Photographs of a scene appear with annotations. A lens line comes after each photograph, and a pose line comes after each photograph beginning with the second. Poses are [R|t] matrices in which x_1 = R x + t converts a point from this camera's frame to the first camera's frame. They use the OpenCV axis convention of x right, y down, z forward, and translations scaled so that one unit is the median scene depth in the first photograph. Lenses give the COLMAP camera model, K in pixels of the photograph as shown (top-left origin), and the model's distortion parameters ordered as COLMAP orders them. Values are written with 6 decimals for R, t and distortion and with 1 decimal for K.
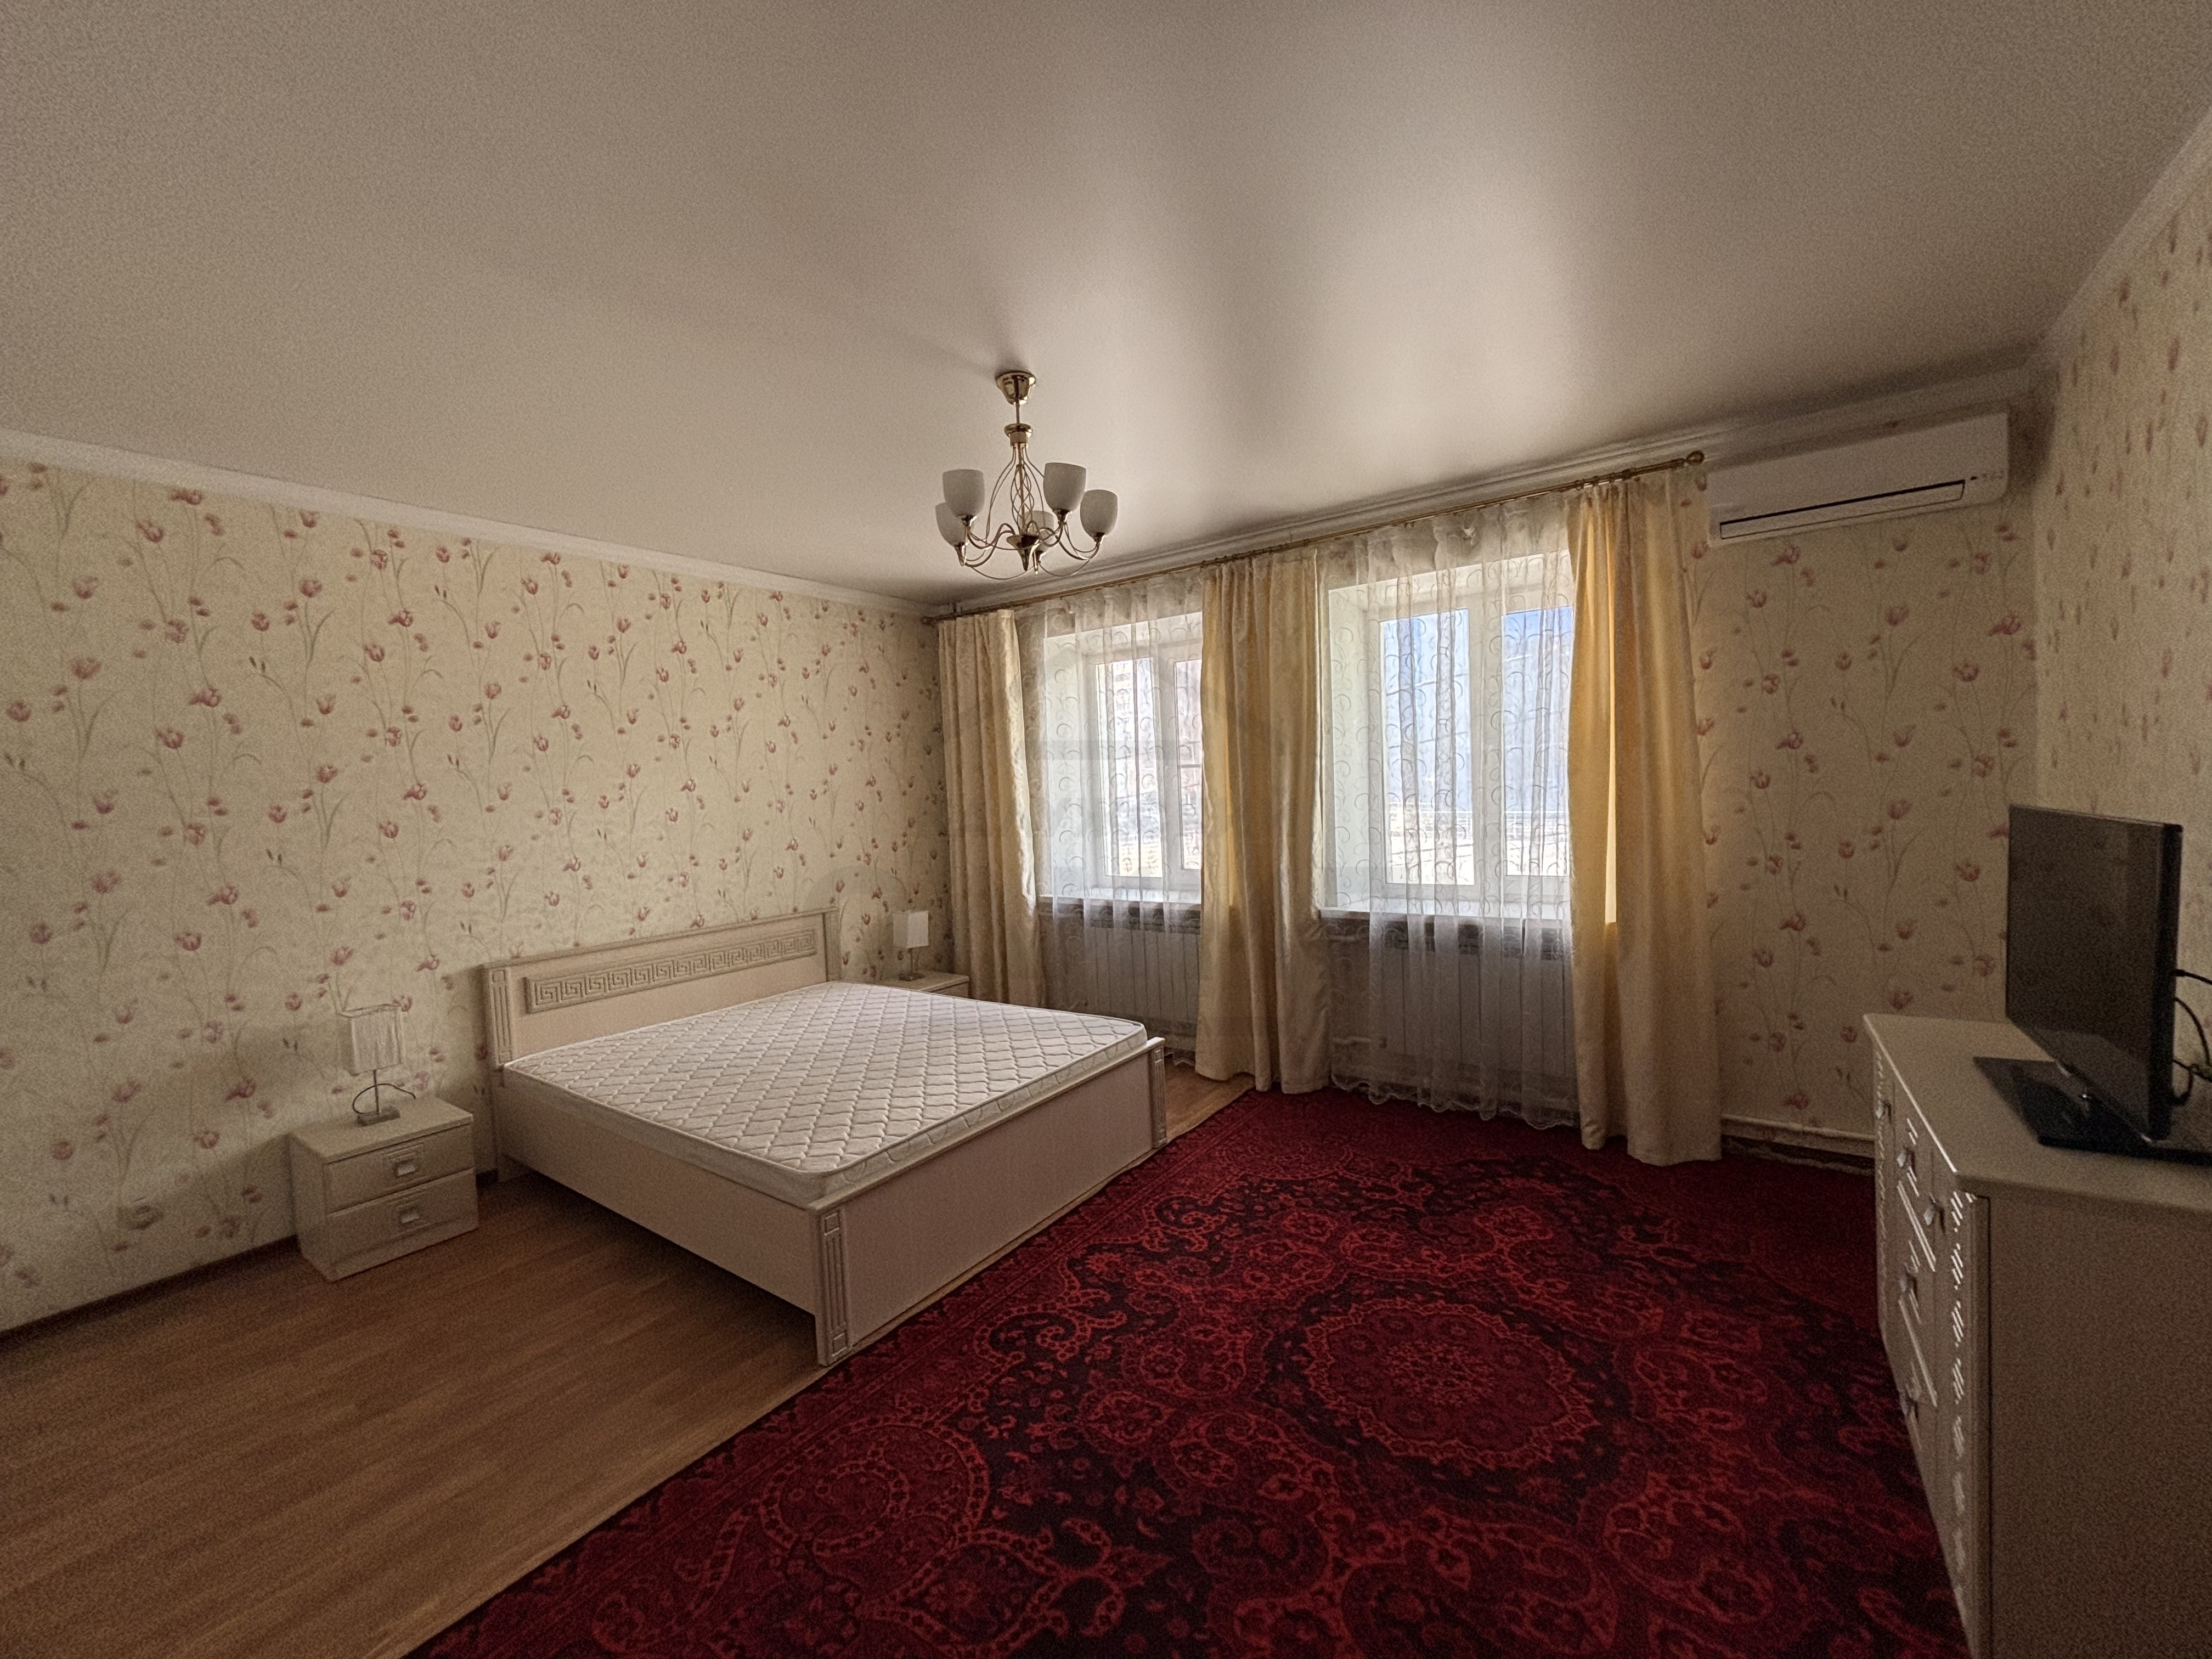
lens RADIAL K [[898.6, 0, 1116.9], [0, 898.6, 840.9], [0, 0, 1]] dist [0.003460, -0.001416]
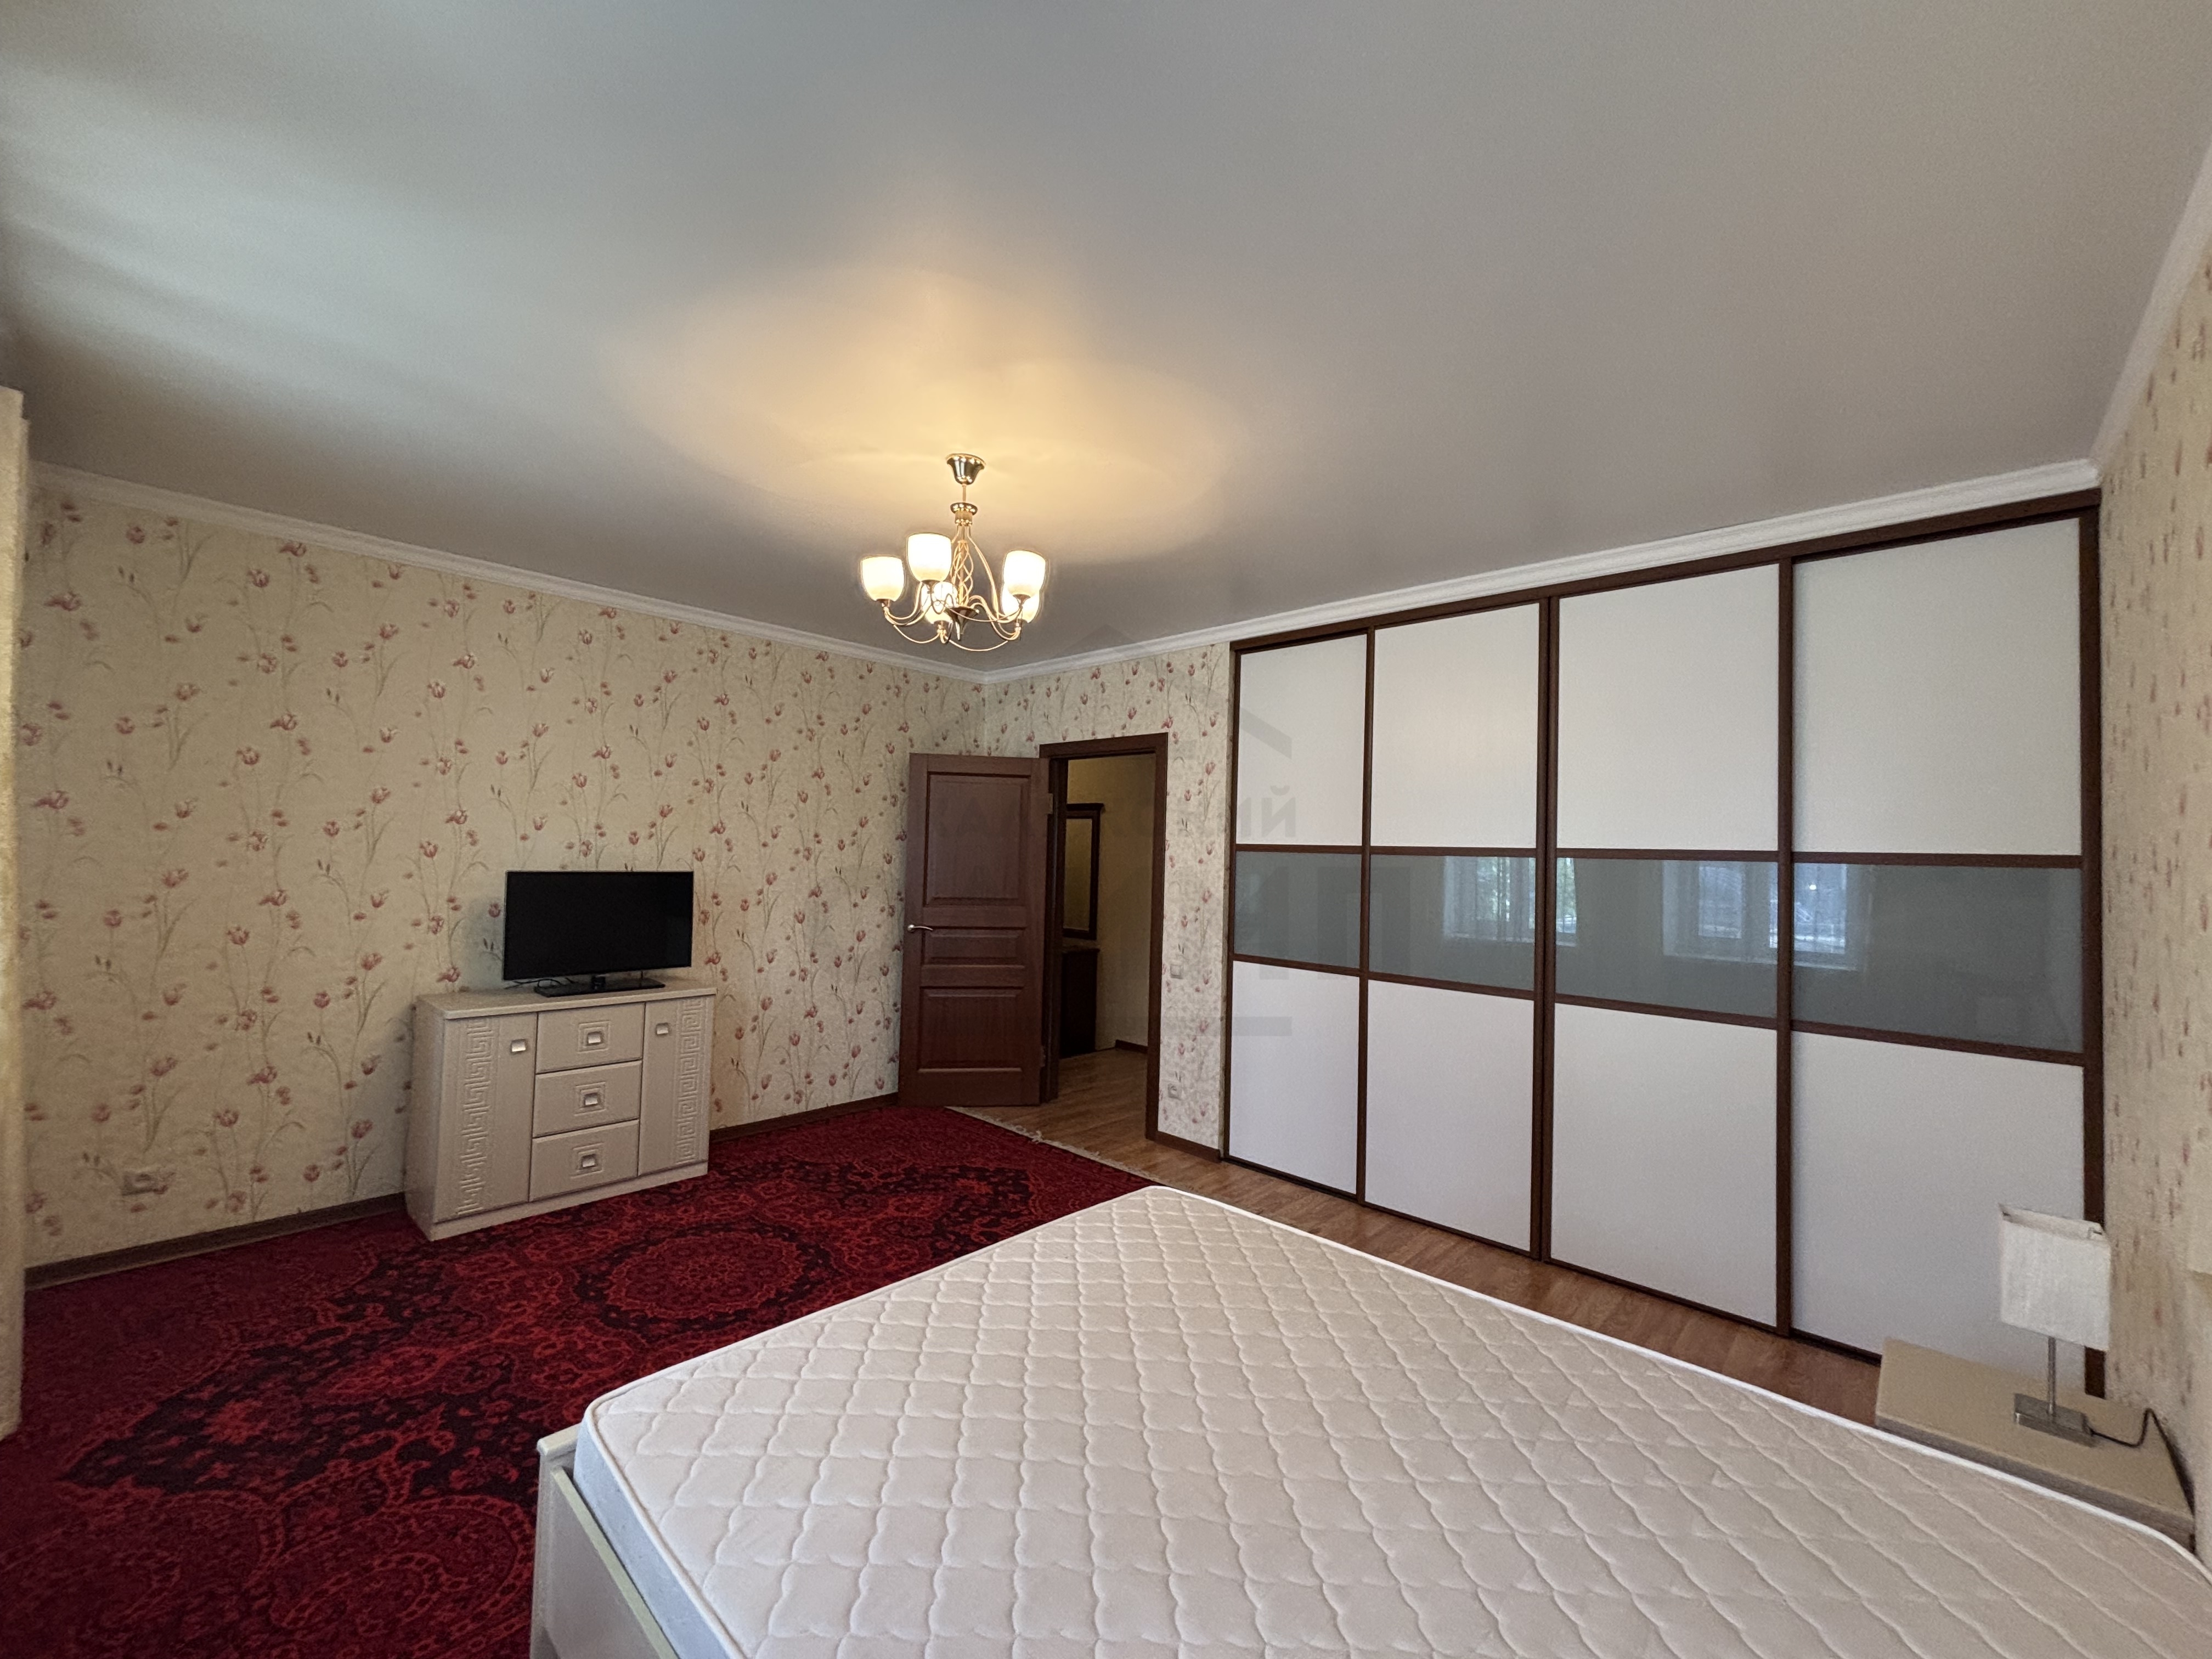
lens RADIAL K [[898.6, 0, 1117.2], [0, 898.6, 828.1], [0, 0, 1]] dist [0.003460, -0.001416]
pose [[-0.991124, 0.023262, 0.130889, -0.342528], [0.027021, 0.999270, 0.027013, -0.091456], [-0.130165, 0.030310, -0.991029, 1.617457]]
